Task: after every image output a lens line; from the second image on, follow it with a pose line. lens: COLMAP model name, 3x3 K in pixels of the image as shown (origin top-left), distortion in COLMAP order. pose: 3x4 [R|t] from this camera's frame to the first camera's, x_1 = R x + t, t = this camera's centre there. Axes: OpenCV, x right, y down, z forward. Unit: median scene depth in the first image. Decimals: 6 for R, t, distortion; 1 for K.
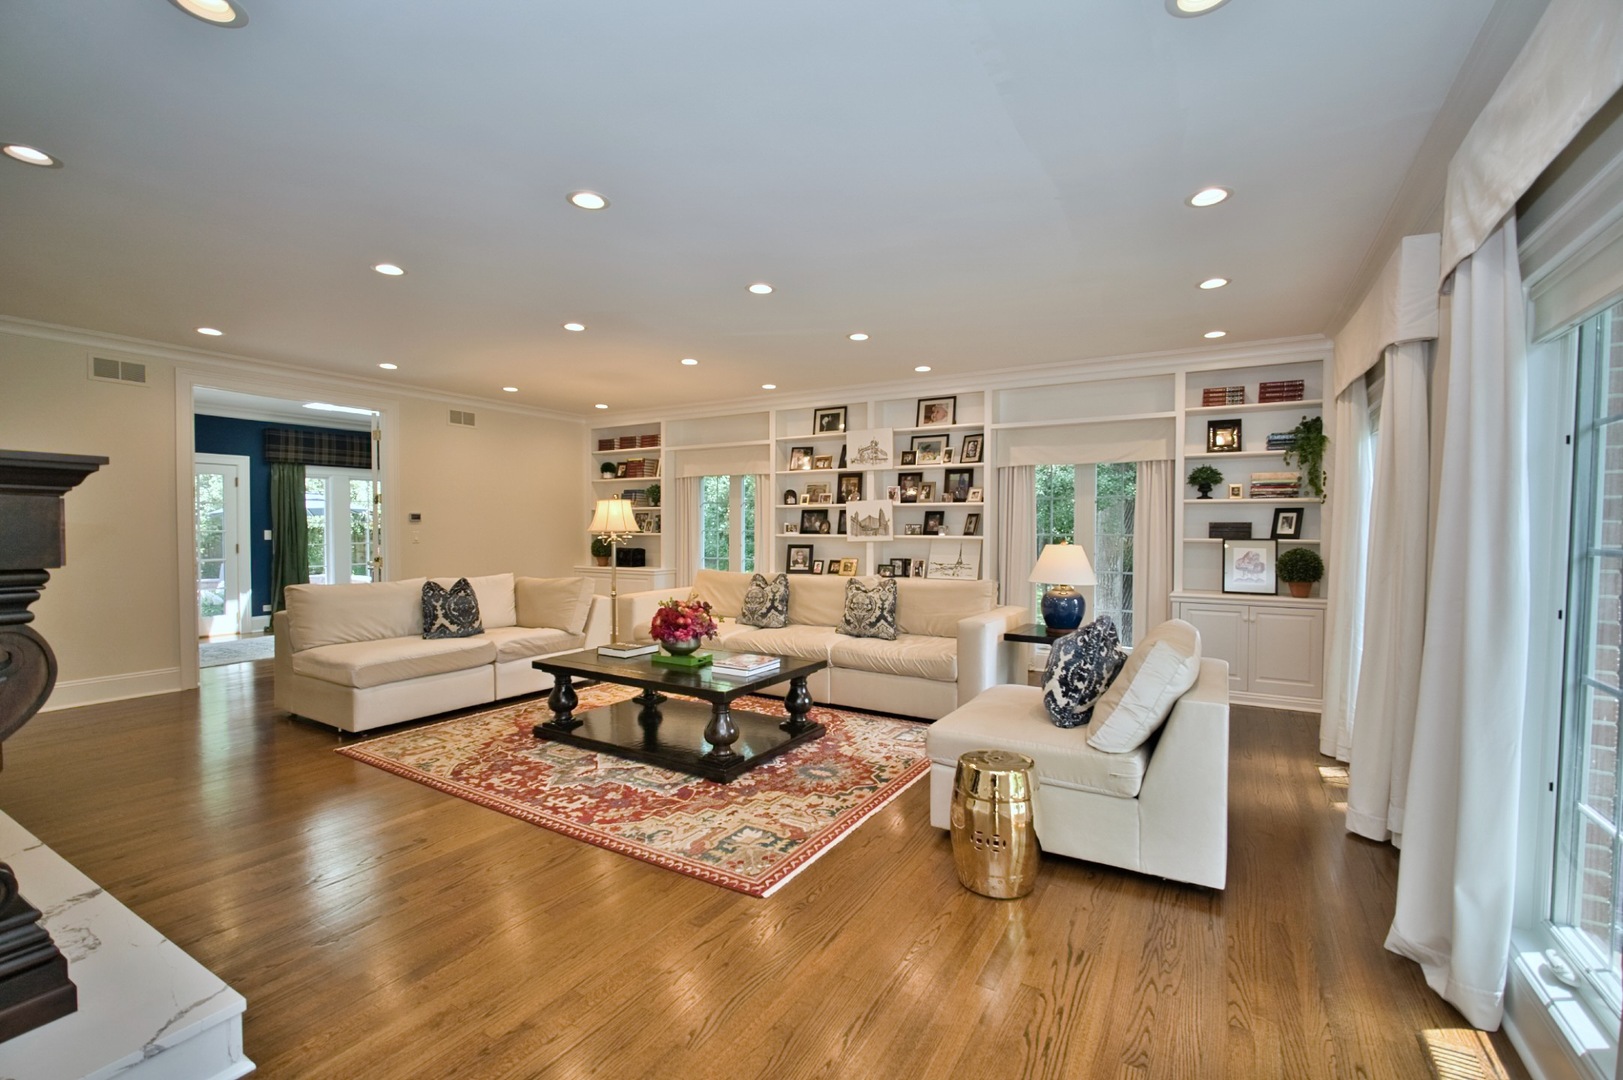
lens RADIAL K [[704.3, 0, 805.9], [0, 704.3, 540.6], [0, 0, 1]] dist [-0.020165, 0.004482]
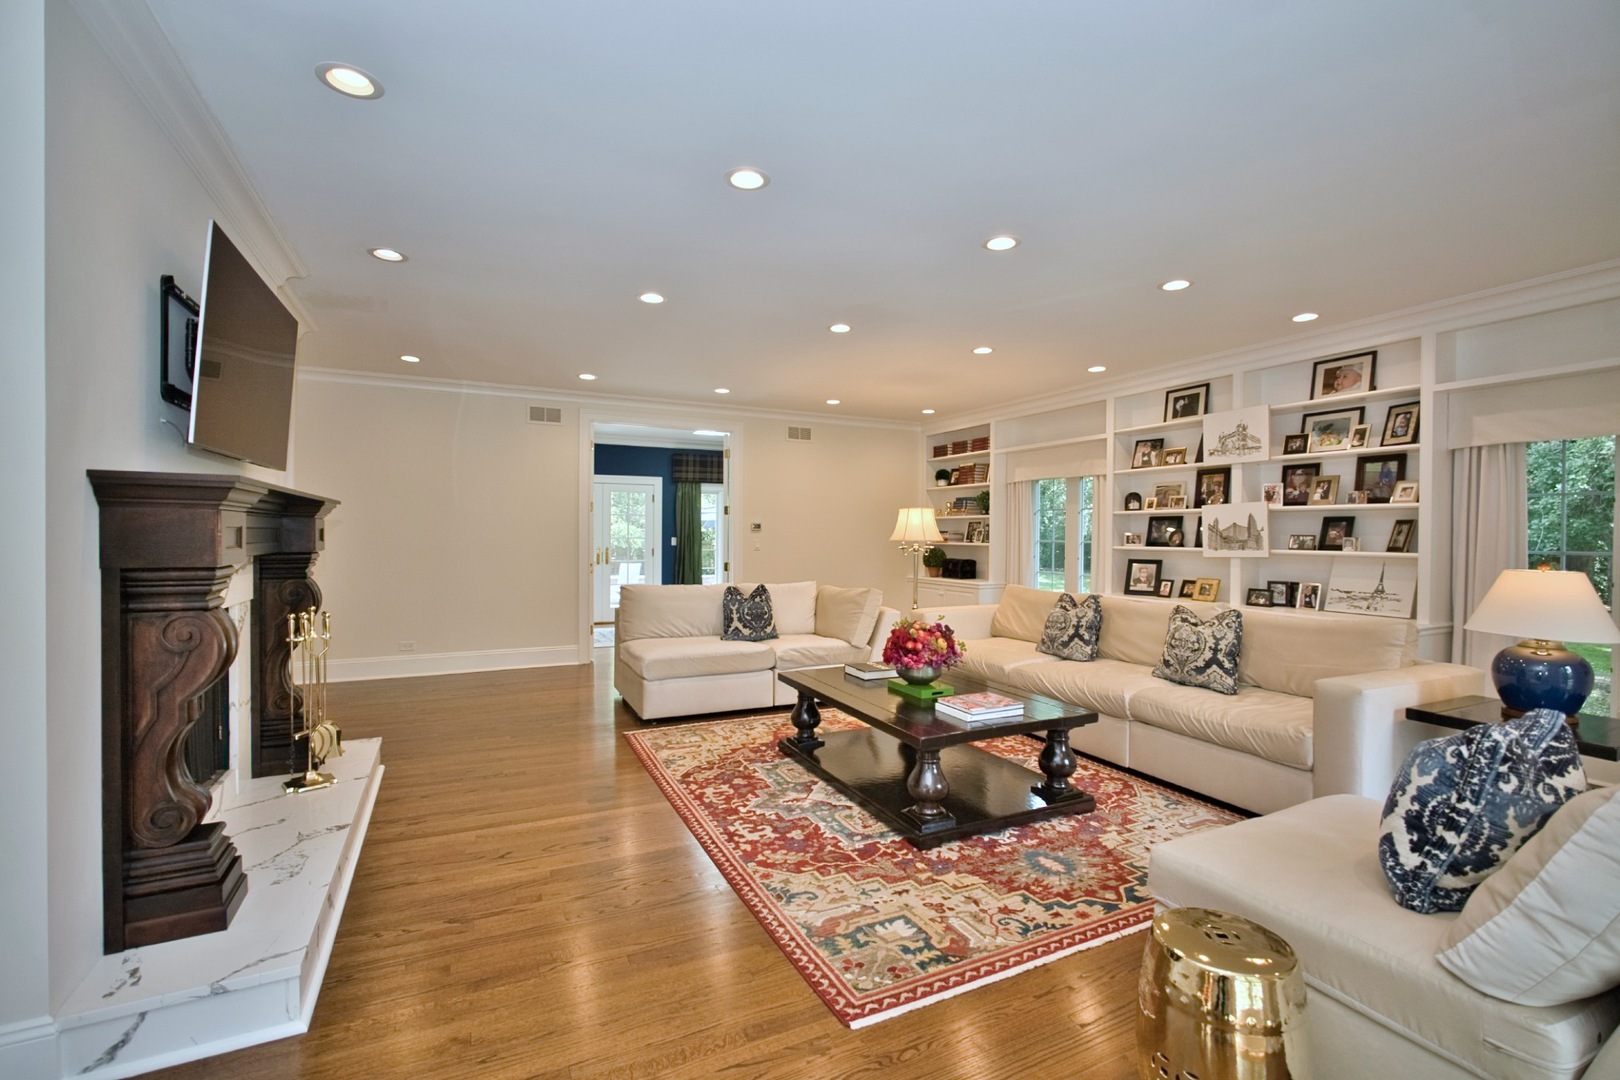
lens RADIAL K [[703.0, 0, 806.2], [0, 703.0, 540.9], [0, 0, 1]] dist [-0.020165, 0.004482]
pose [[0.842121, 0.008980, -0.539214, 0.151584], [-0.015863, 0.999841, -0.008122, -0.004441], [0.539055, 0.015394, 0.842130, 0.168580]]
